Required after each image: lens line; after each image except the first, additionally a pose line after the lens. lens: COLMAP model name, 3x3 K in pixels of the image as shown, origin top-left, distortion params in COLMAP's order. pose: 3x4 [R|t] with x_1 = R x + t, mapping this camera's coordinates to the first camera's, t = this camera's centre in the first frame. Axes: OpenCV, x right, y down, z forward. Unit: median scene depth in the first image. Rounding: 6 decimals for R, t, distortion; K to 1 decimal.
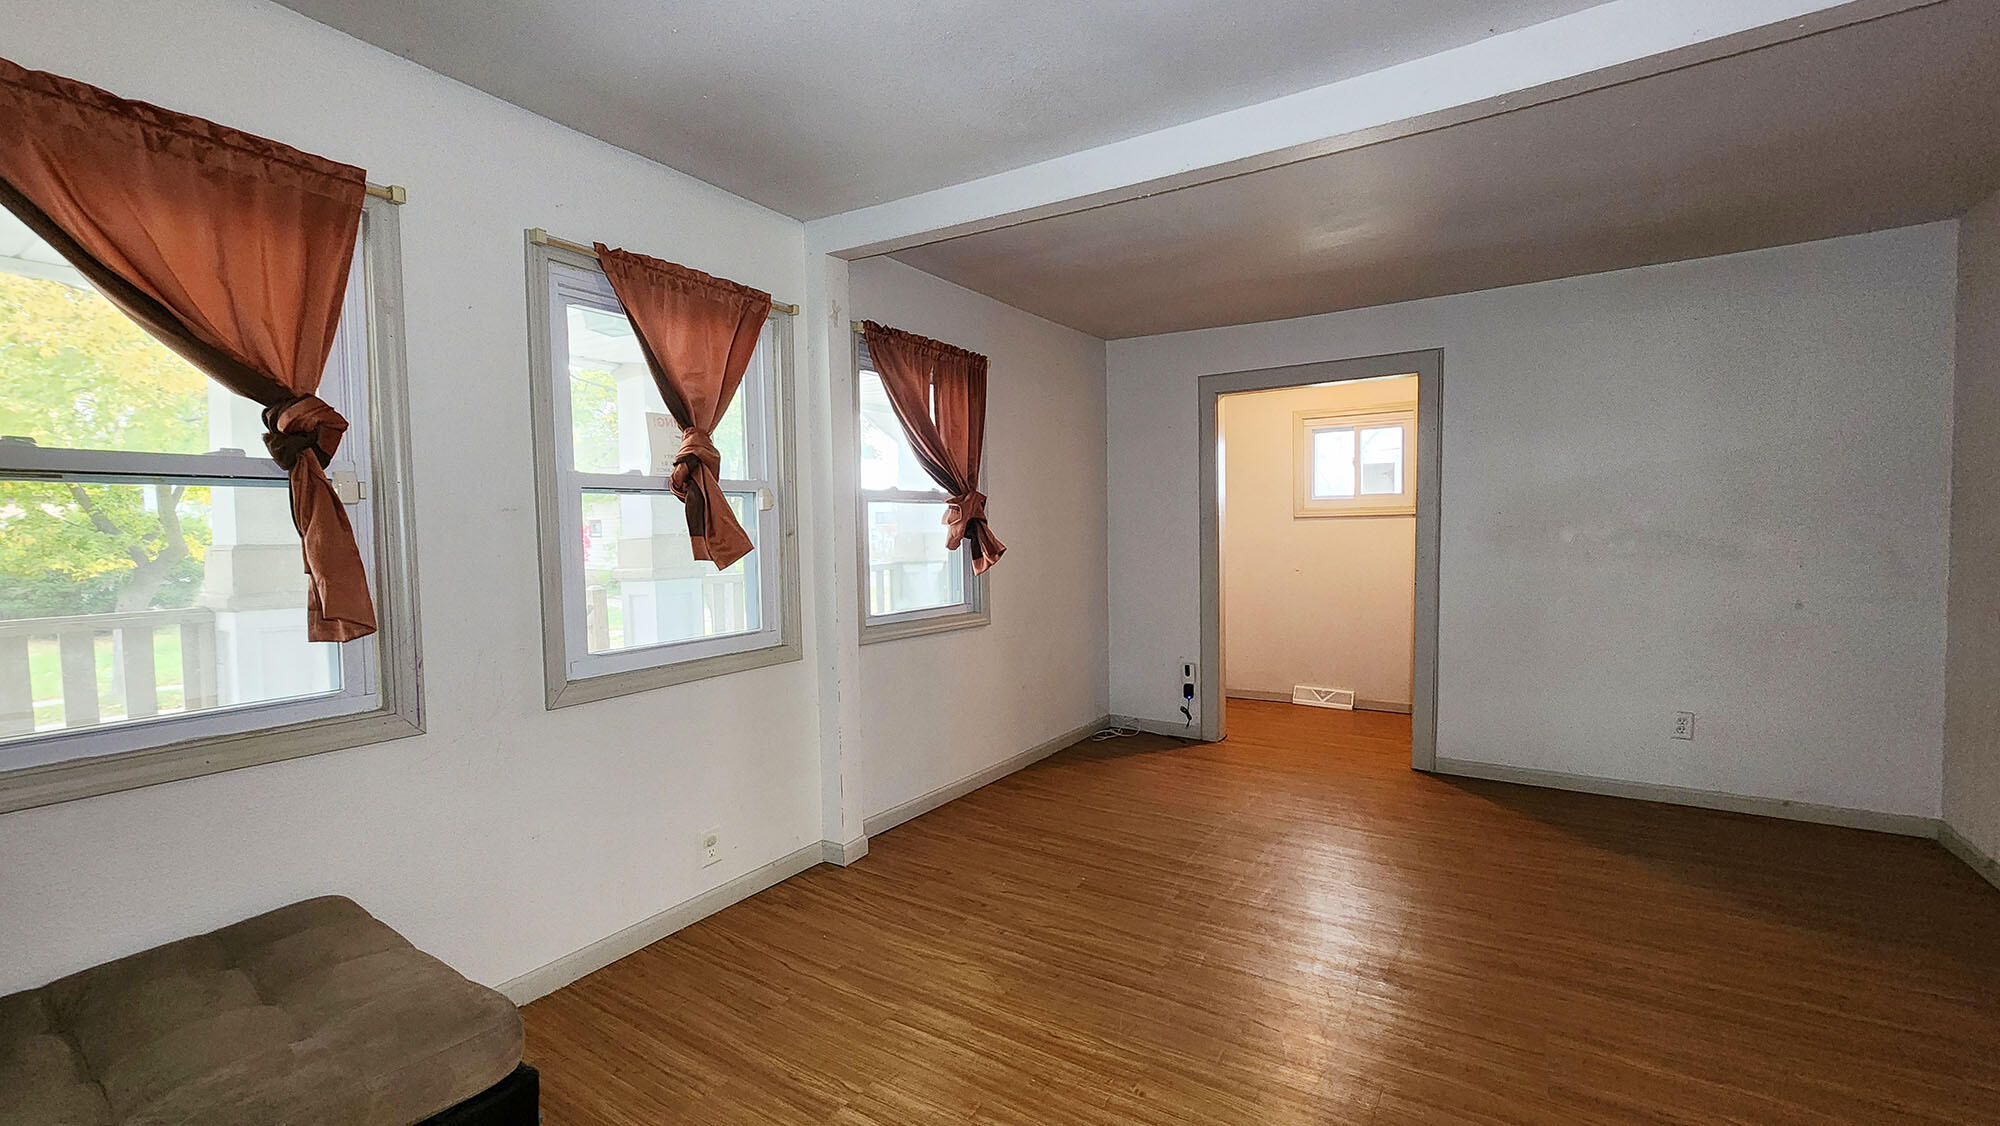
lens RADIAL K [[850.8, 0, 1014.3], [0, 850.8, 570.0], [0, 0, 1]] dist [-0.000121, 0.001622]
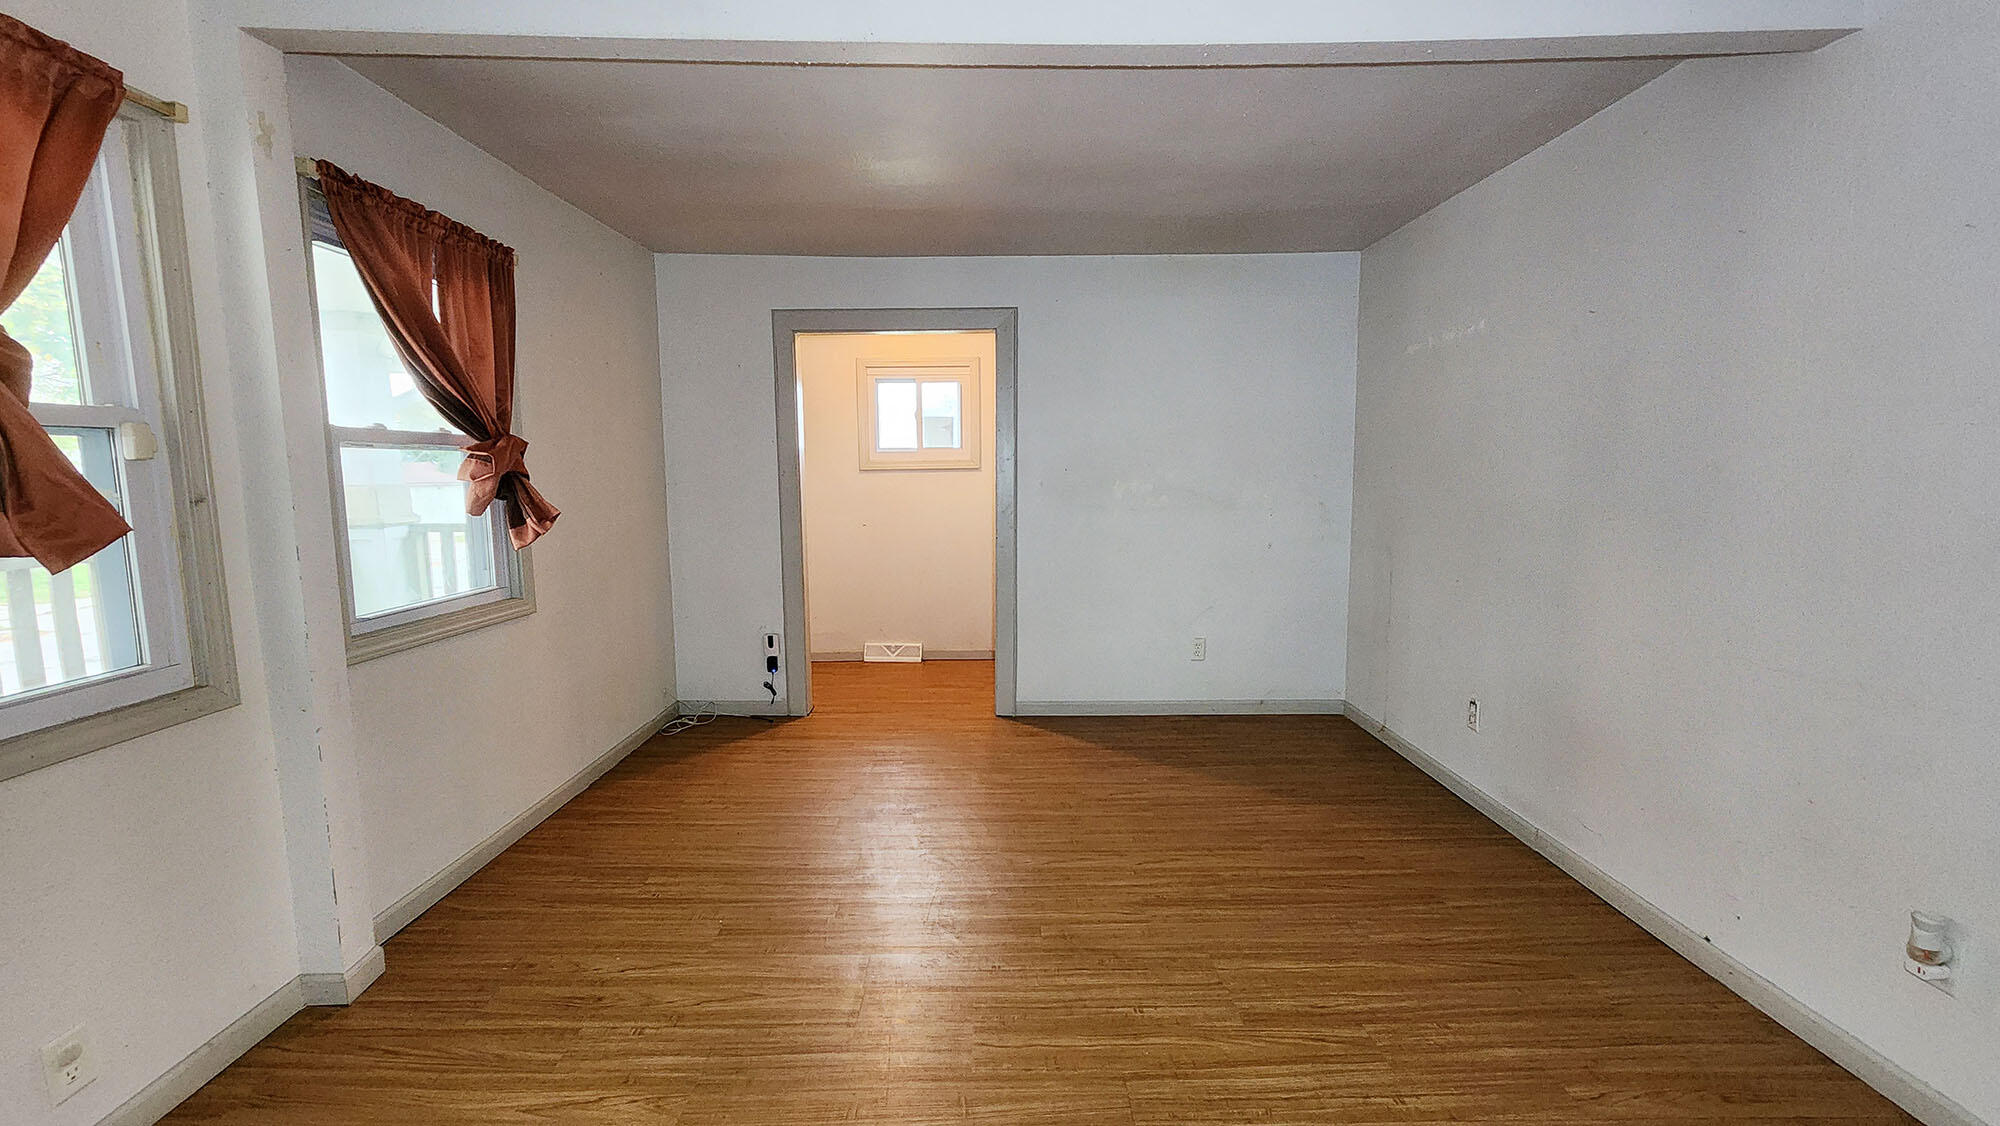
lens RADIAL K [[850.8, 0, 1003.8], [0, 850.8, 569.1], [0, 0, 1]] dist [-0.000121, 0.001622]
pose [[0.840068, -0.054530, 0.539734, -0.098148], [0.021206, 0.997476, 0.067771, -0.019654], [-0.542067, -0.045486, 0.839104, 0.163856]]
